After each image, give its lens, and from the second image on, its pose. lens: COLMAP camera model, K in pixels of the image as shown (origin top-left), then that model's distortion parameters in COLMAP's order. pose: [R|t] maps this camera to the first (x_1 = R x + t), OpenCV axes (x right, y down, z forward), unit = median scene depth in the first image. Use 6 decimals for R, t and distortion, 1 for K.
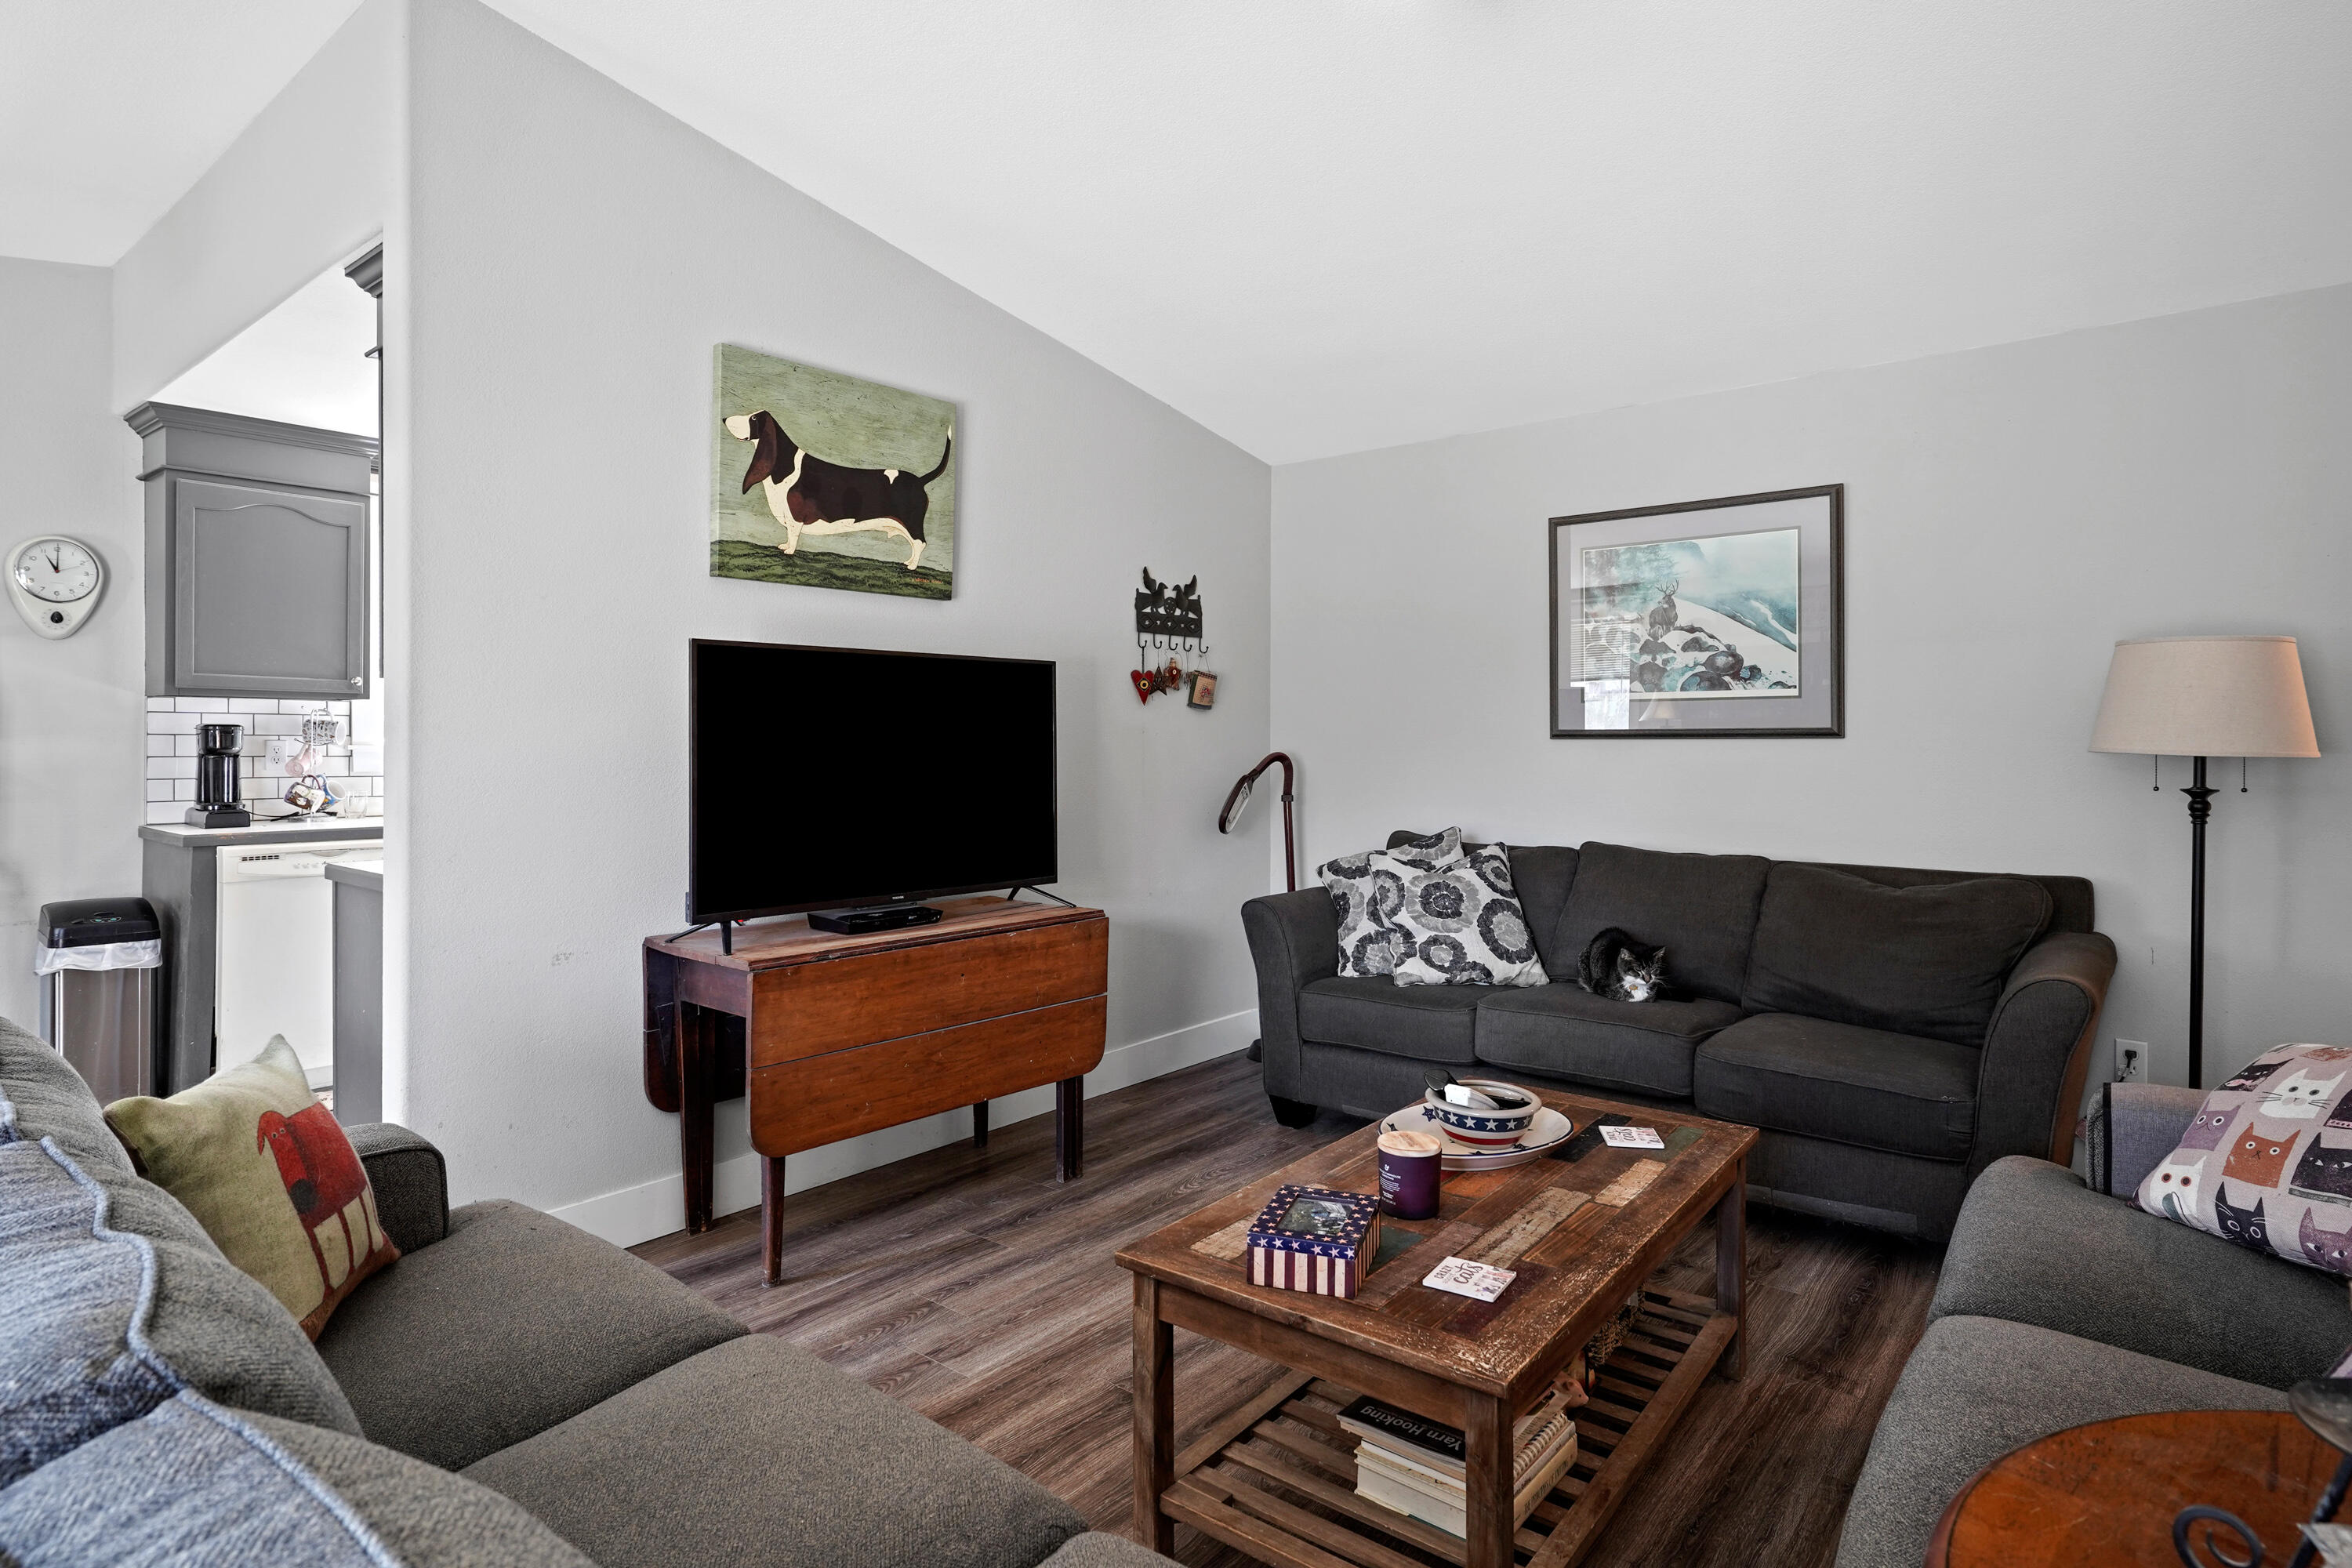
lens RADIAL K [[1256.9, 0, 1164.8], [0, 1256.9, 744.9], [0, 0, 1]] dist [0.003639, 0.000092]
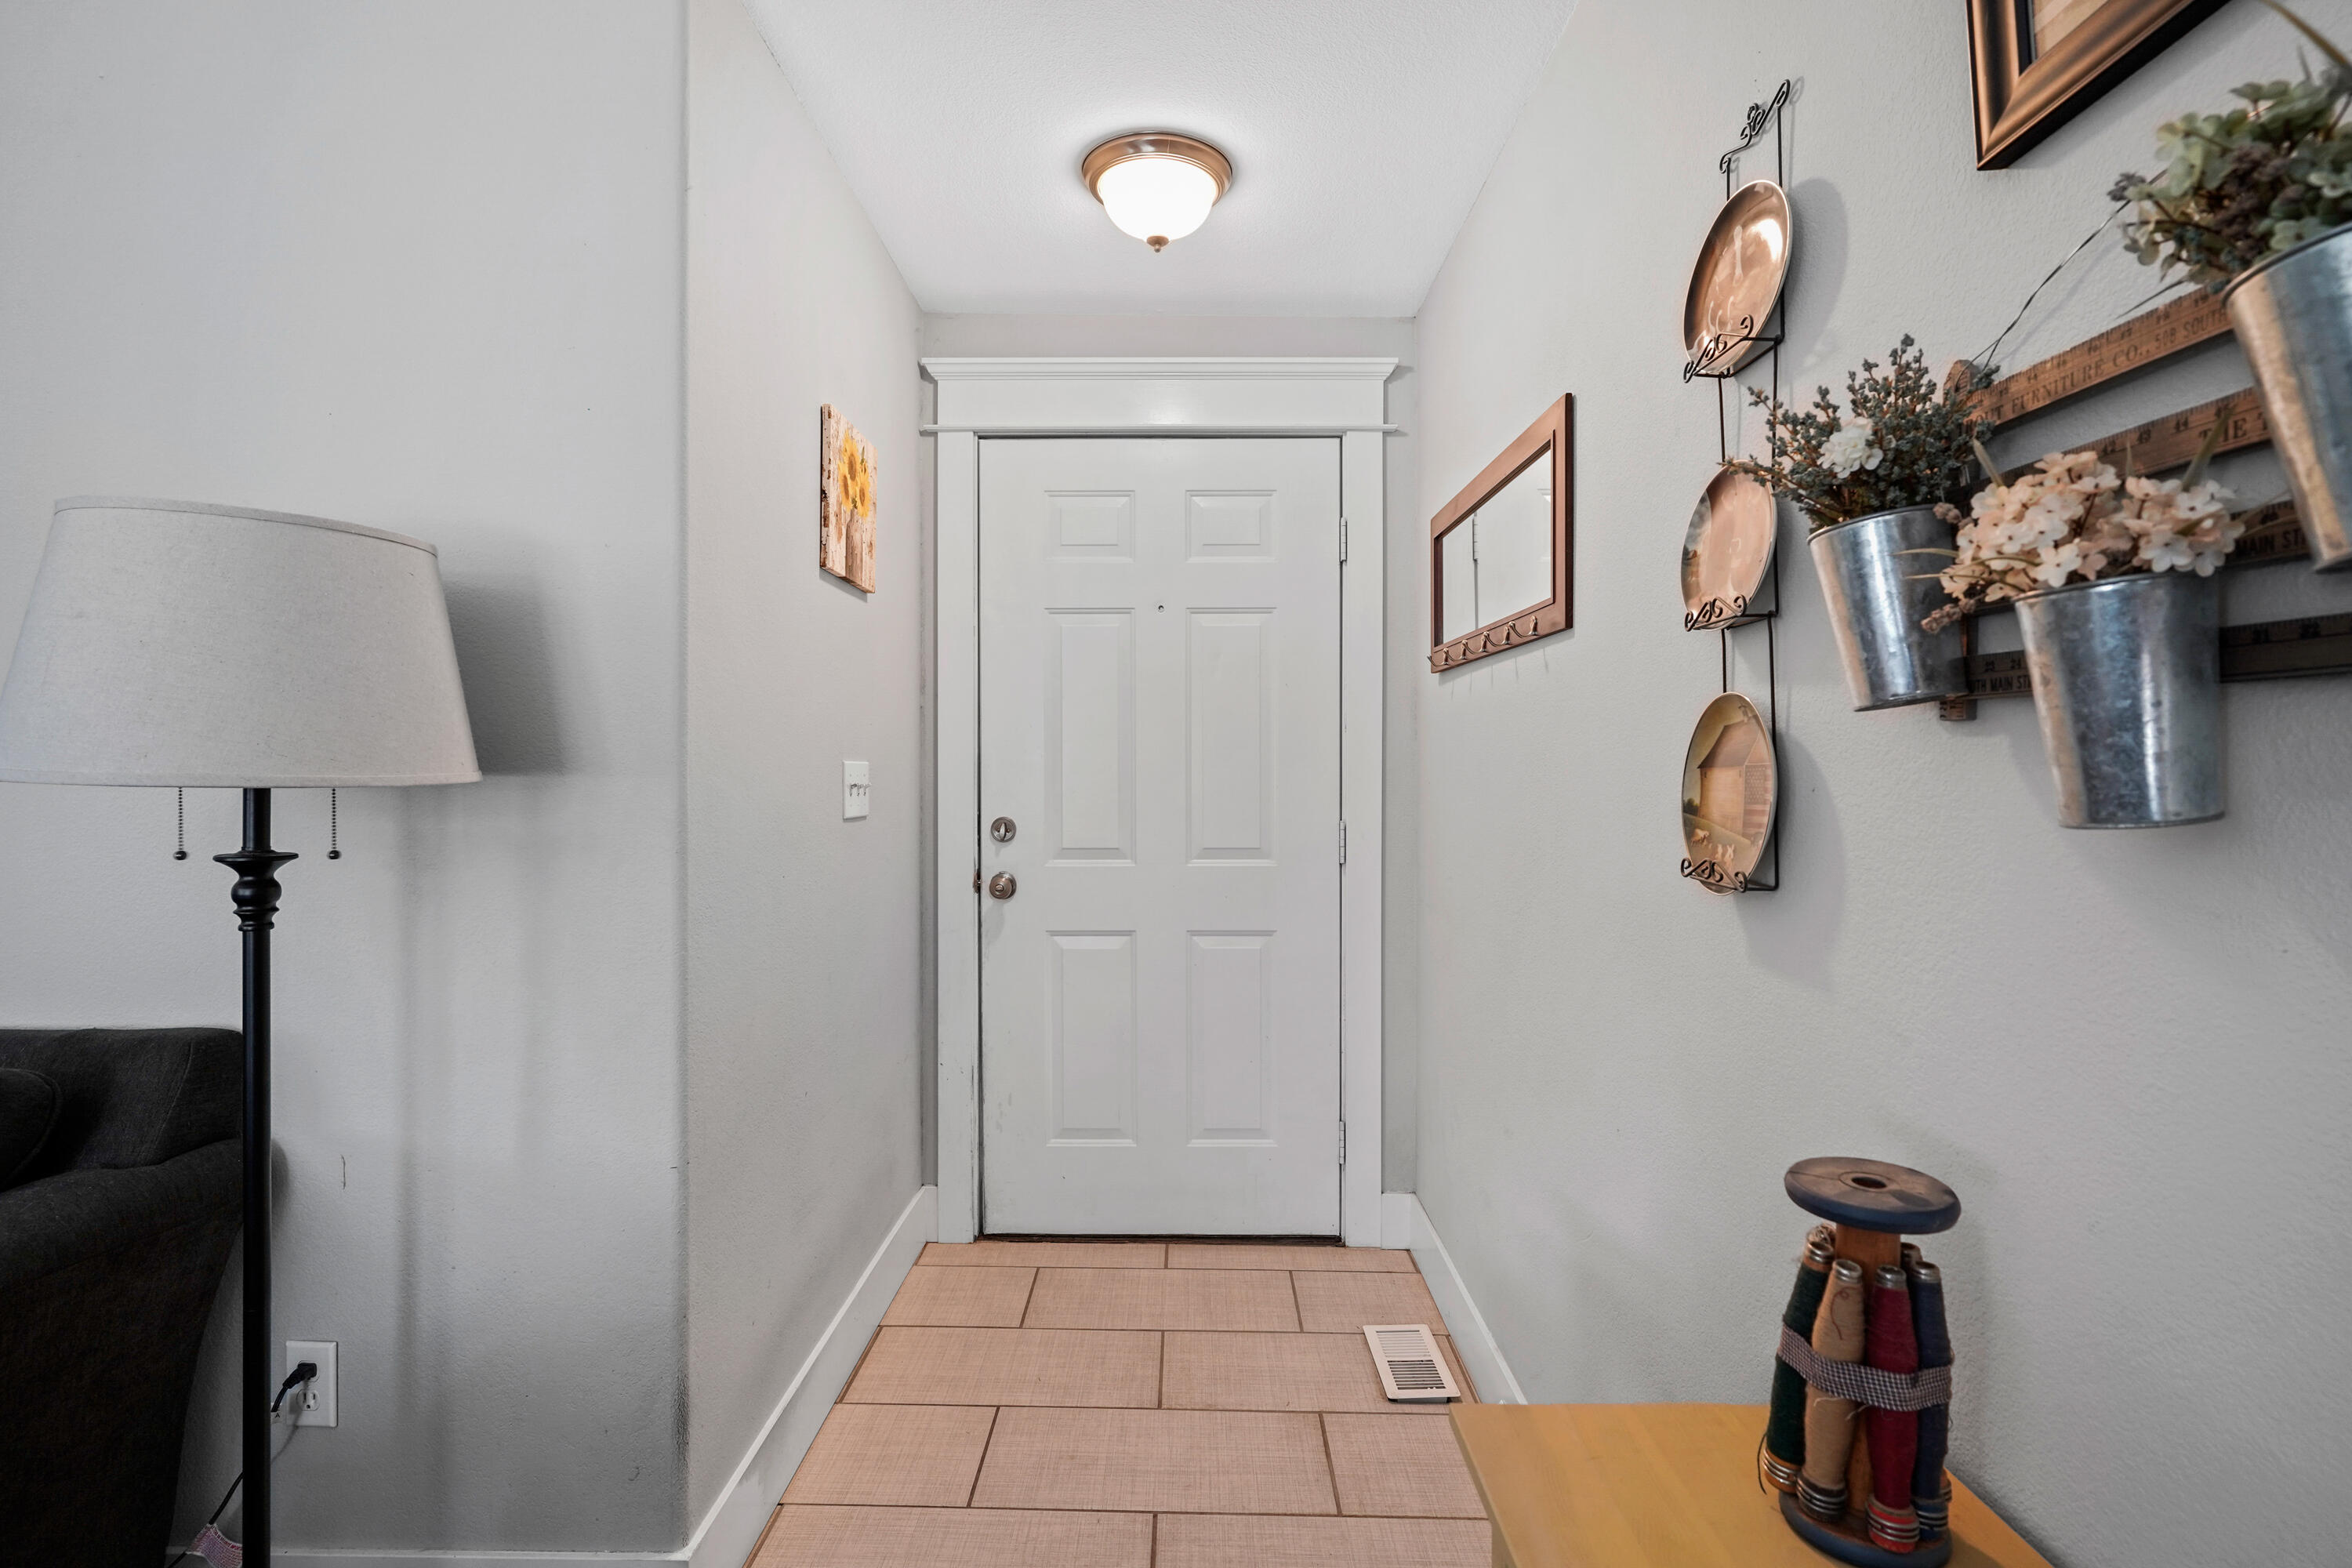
lens RADIAL K [[1161.0, 0, 1185.2], [0, 1161.0, 770.5], [0, 0, 1]] dist [-0.000081, 0.002465]
pose [[0.775469, -0.004118, 0.631372, 0.634683], [-0.001726, 0.999961, 0.008642, 0.000322], [-0.631383, -0.007791, 0.775432, 0.356294]]
